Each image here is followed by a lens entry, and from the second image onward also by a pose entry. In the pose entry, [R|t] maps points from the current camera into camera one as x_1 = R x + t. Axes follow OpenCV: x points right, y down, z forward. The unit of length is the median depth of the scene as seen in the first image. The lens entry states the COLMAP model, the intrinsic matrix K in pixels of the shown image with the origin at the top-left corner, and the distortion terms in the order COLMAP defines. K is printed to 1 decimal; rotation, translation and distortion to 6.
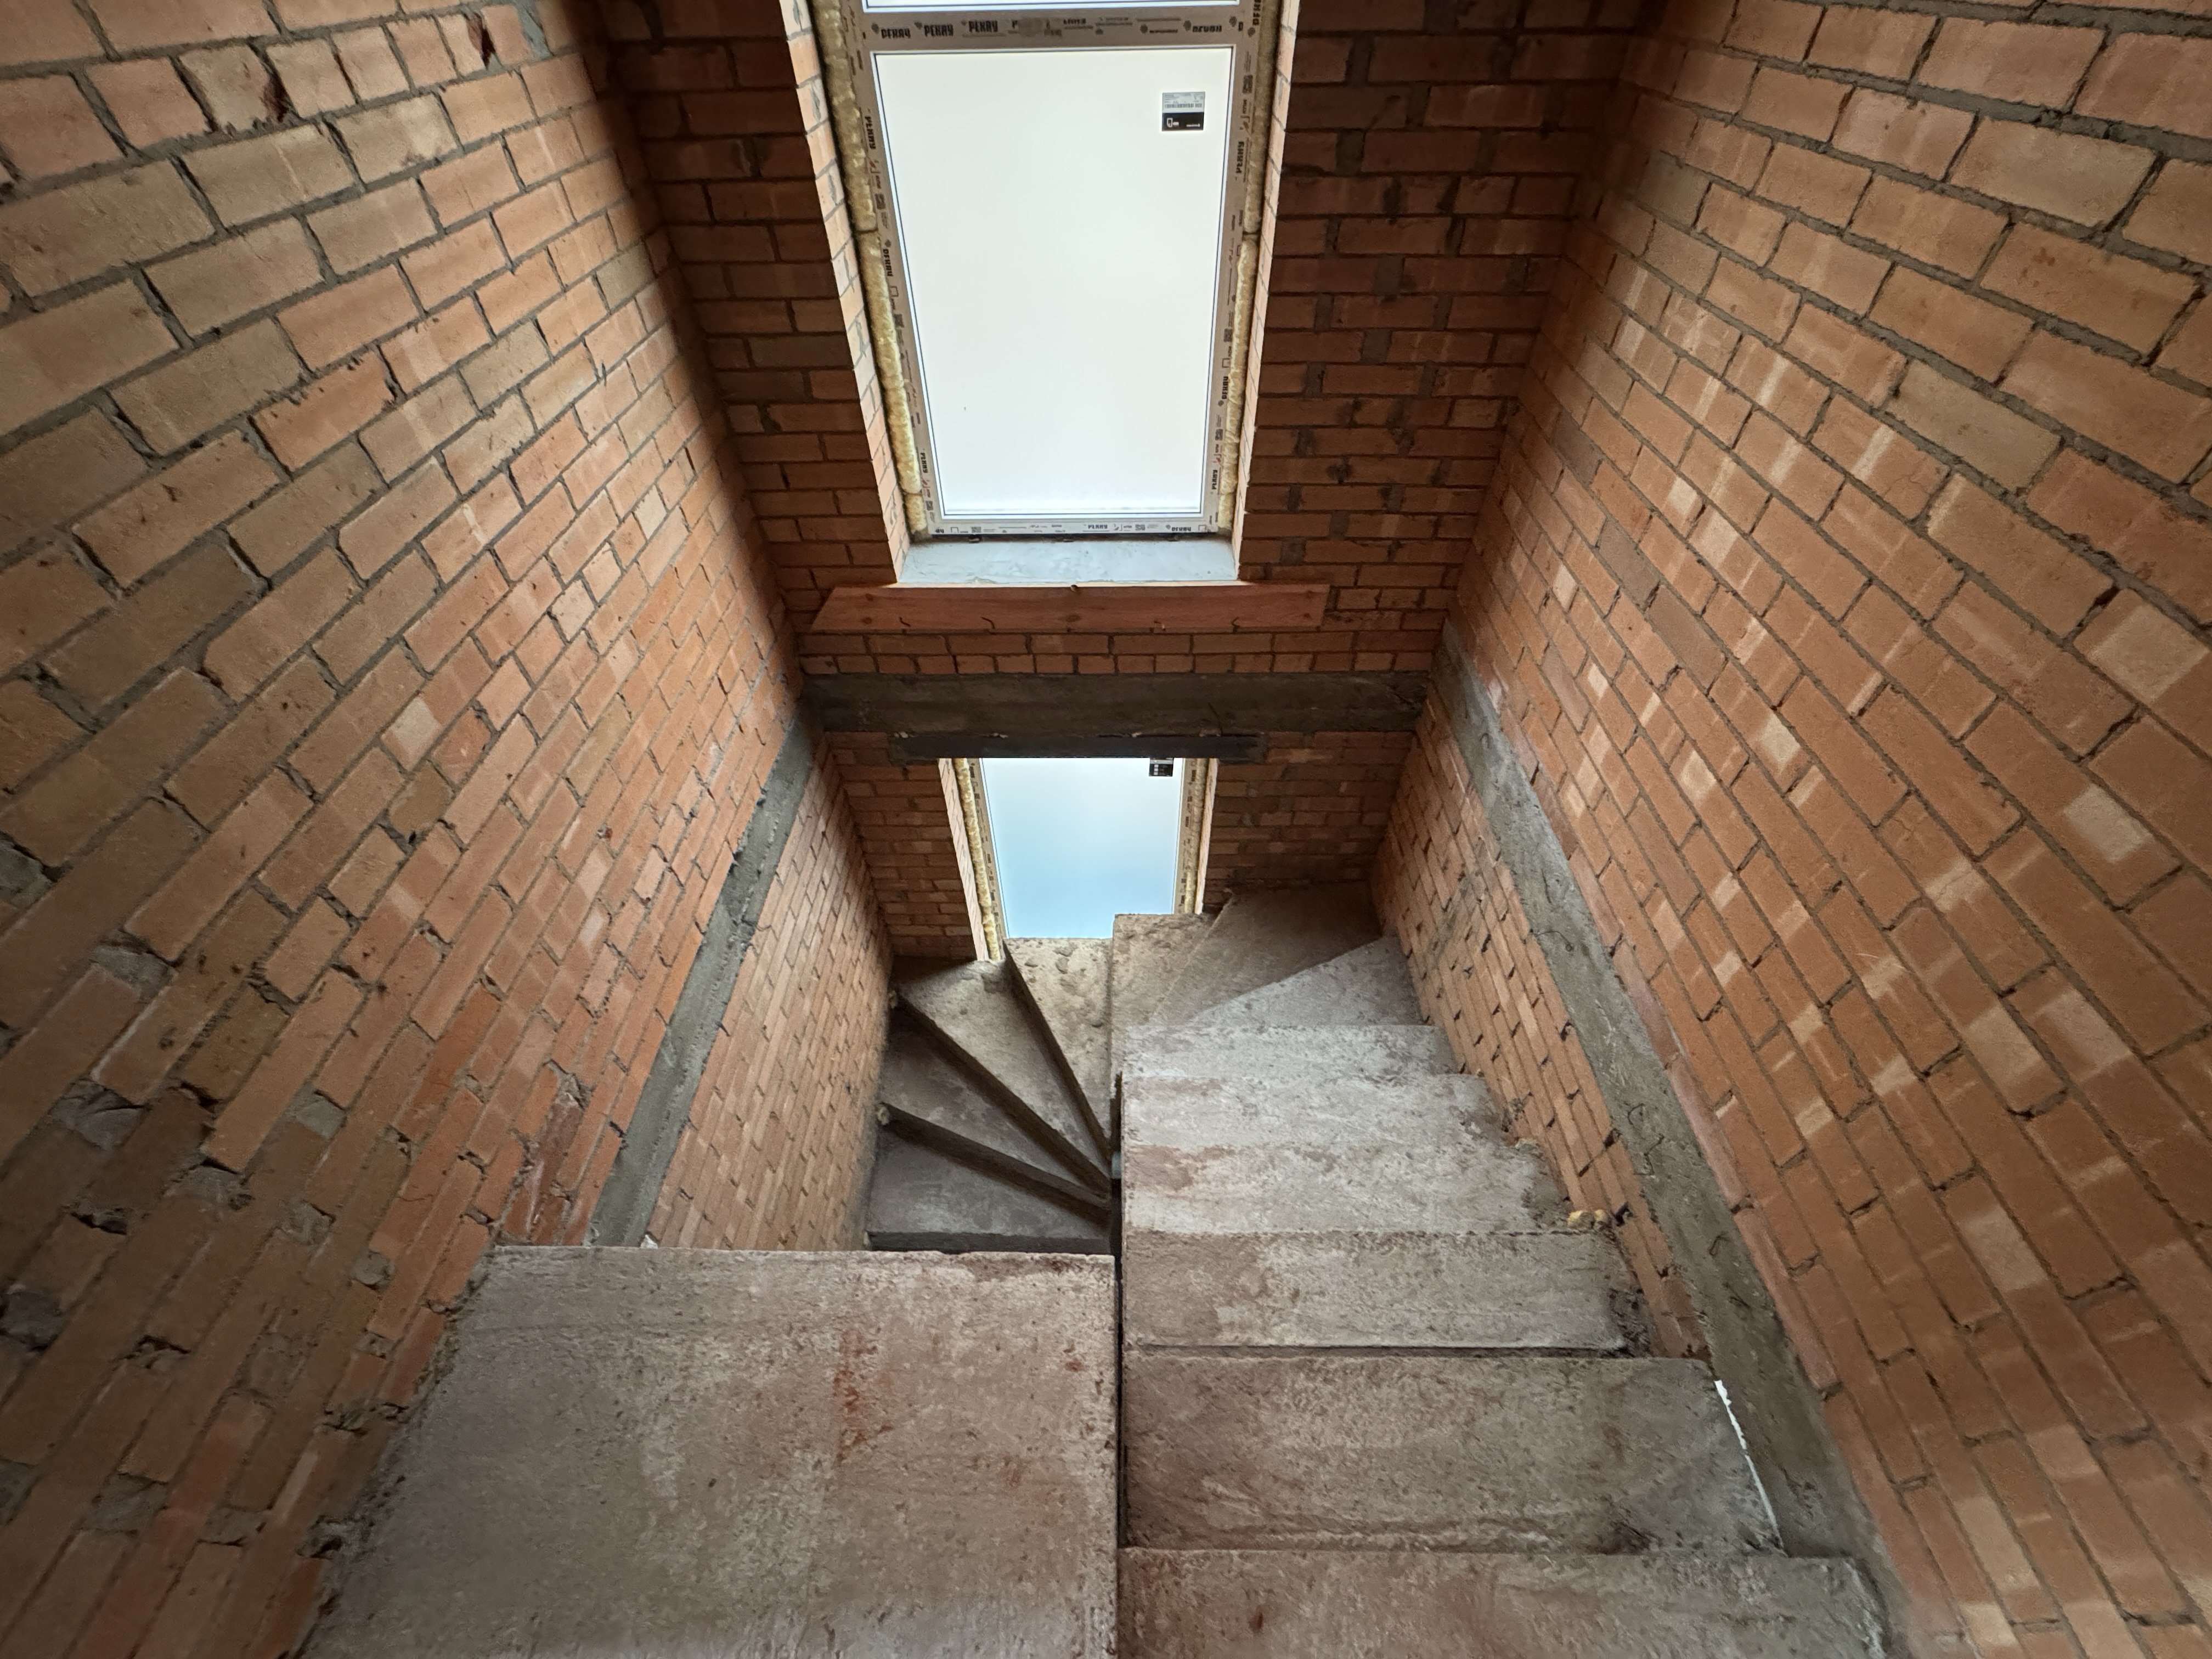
lens RADIAL K [[876.2, 0, 1106.3], [0, 876.2, 830.3], [0, 0, 1]] dist [-0.003044, 0.000431]
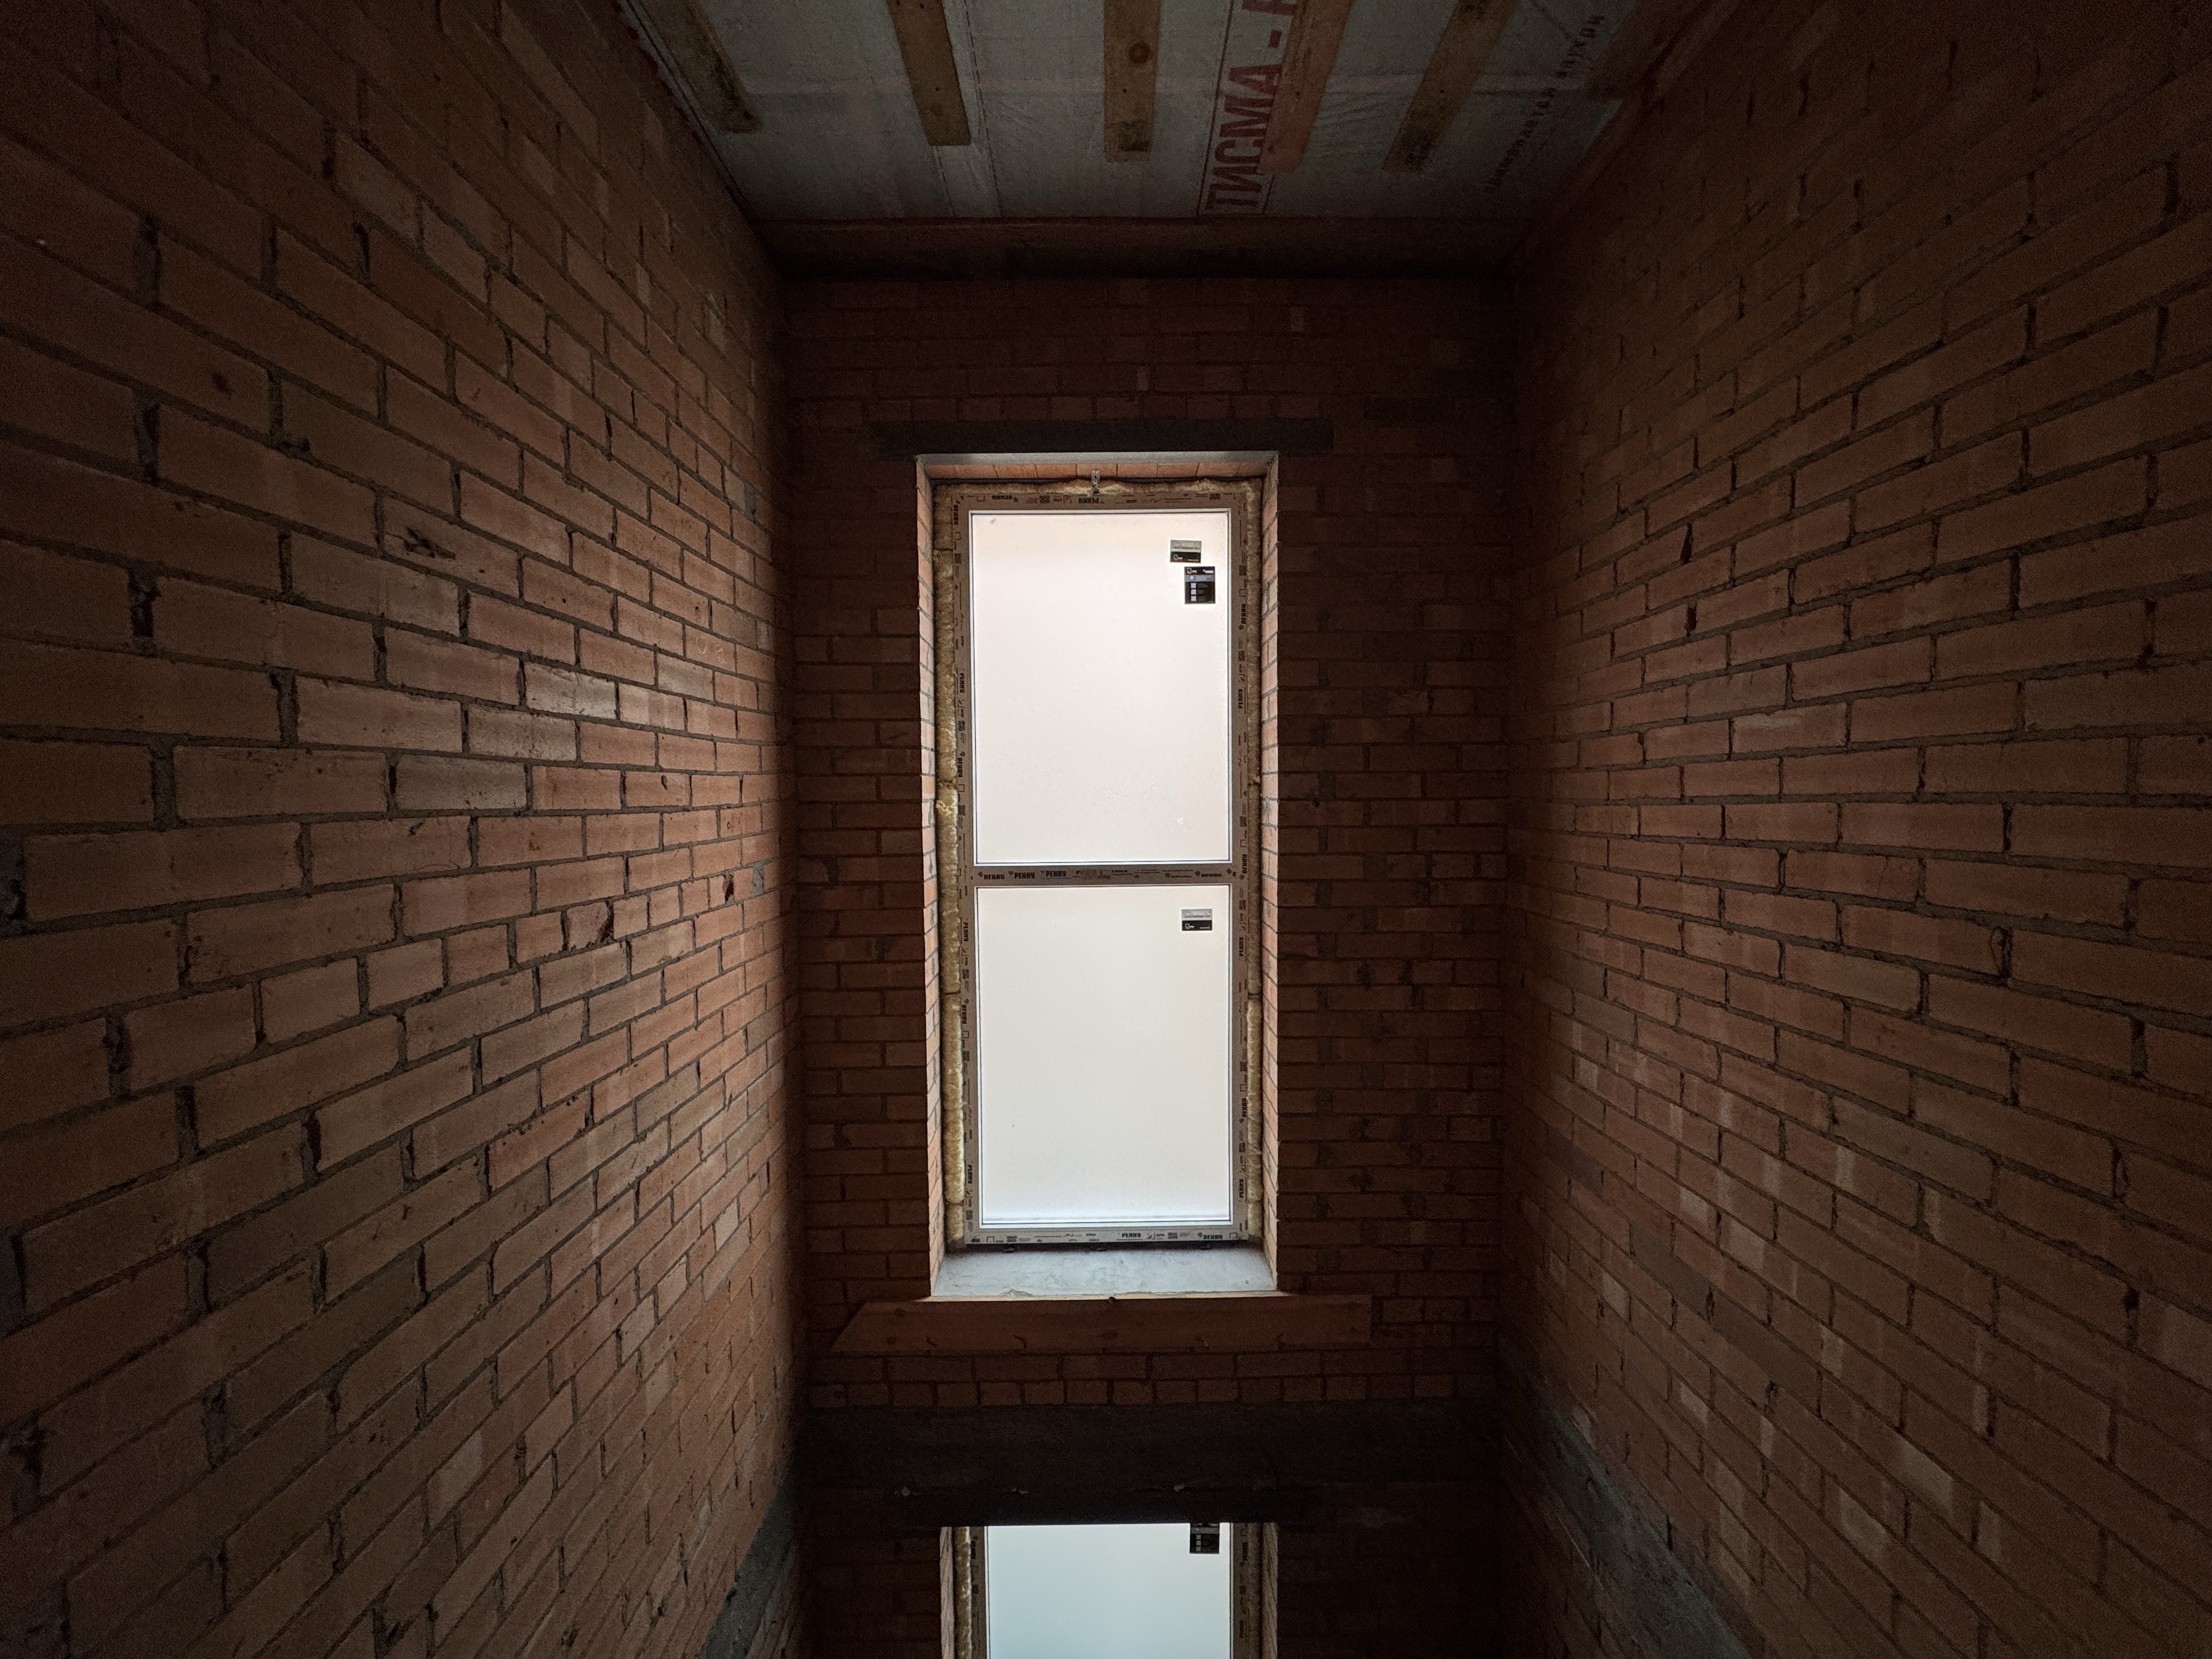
lens RADIAL K [[876.2, 0, 1104.3], [0, 876.2, 827.8], [0, 0, 1]] dist [-0.003044, 0.000431]
pose [[0.999785, 0.003853, 0.020398, -0.086020], [0.011374, 0.720350, -0.693518, 0.025967], [-0.017366, 0.693600, 0.720151, -0.088242]]
